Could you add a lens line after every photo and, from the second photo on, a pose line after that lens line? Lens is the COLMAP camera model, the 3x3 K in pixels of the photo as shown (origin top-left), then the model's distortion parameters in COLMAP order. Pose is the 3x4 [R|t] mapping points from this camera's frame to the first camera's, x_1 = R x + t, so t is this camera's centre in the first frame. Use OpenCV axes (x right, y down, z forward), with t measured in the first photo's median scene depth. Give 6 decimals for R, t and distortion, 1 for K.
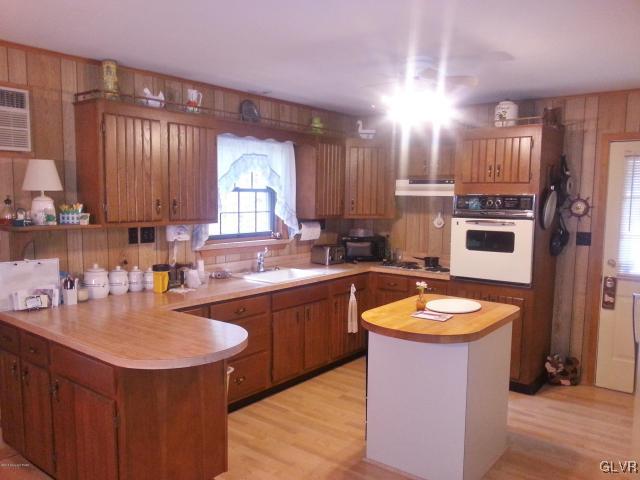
lens RADIAL K [[519.8, 0, 320.5], [0, 519.8, 240.4], [0, 0, 1]] dist [0.014547, -0.032077]
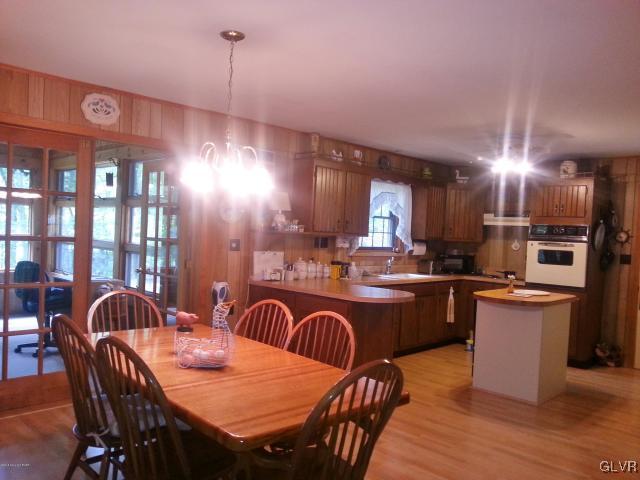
lens RADIAL K [[519.8, 0, 318.2], [0, 519.8, 242.1], [0, 0, 1]] dist [0.014547, -0.032077]
pose [[0.993761, 0.037348, -0.105094, -0.166683], [-0.044601, 0.996720, -0.067535, 0.082649], [0.102227, 0.071801, 0.992166, -0.470240]]
